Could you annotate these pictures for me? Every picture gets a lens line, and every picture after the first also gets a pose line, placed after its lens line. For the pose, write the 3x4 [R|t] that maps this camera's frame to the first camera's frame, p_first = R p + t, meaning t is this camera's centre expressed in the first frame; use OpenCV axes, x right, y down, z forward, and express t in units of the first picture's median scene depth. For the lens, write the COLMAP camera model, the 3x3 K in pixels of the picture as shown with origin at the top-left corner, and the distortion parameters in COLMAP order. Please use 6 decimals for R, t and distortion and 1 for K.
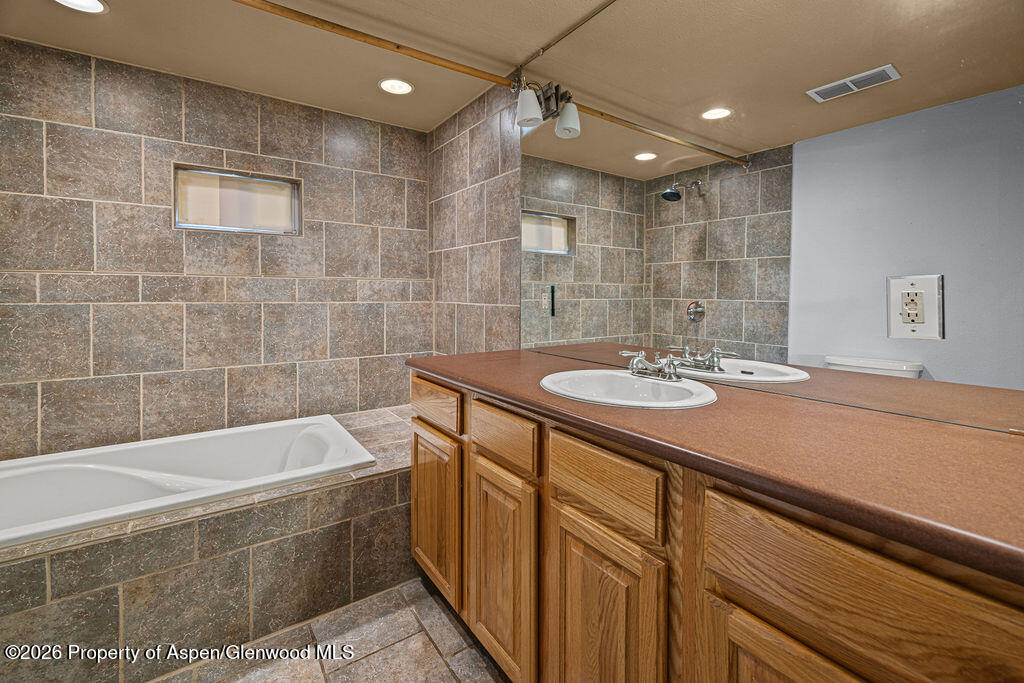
lens RADIAL K [[436.3, 0, 512.8], [0, 436.3, 291.6], [0, 0, 1]] dist [0.008138, -0.000852]
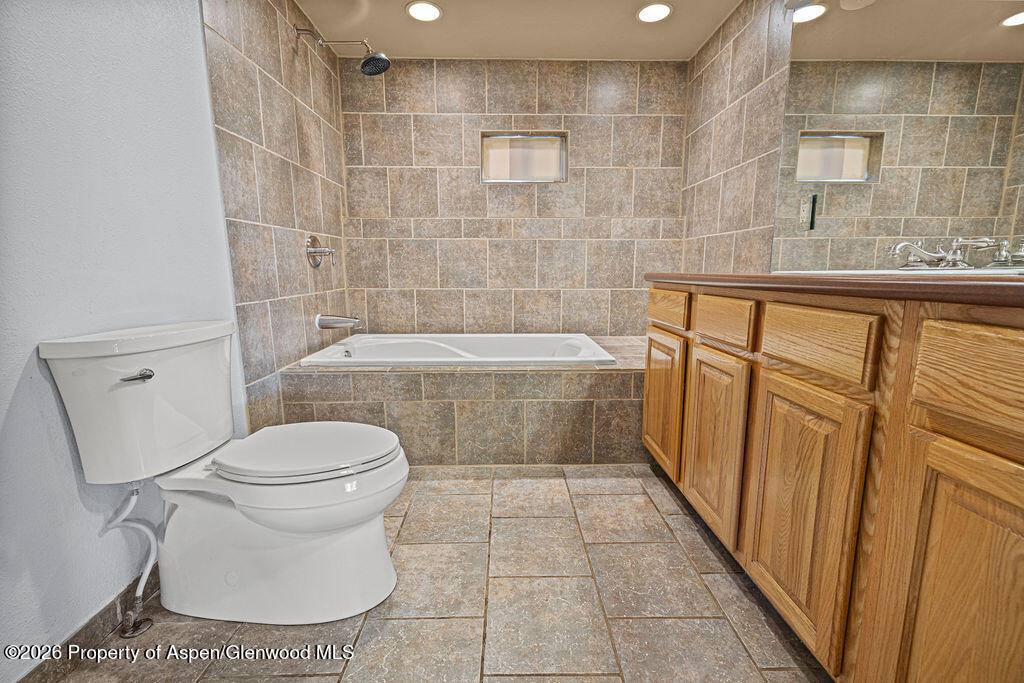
lens RADIAL K [[436.3, 0, 517.9], [0, 436.3, 339.4], [0, 0, 1]] dist [0.008138, -0.000852]
pose [[0.833335, 0.082355, -0.546599, 0.096113], [-0.004463, 0.989809, 0.142328, 0.149093], [0.552750, -0.116168, 0.825210, -0.101976]]
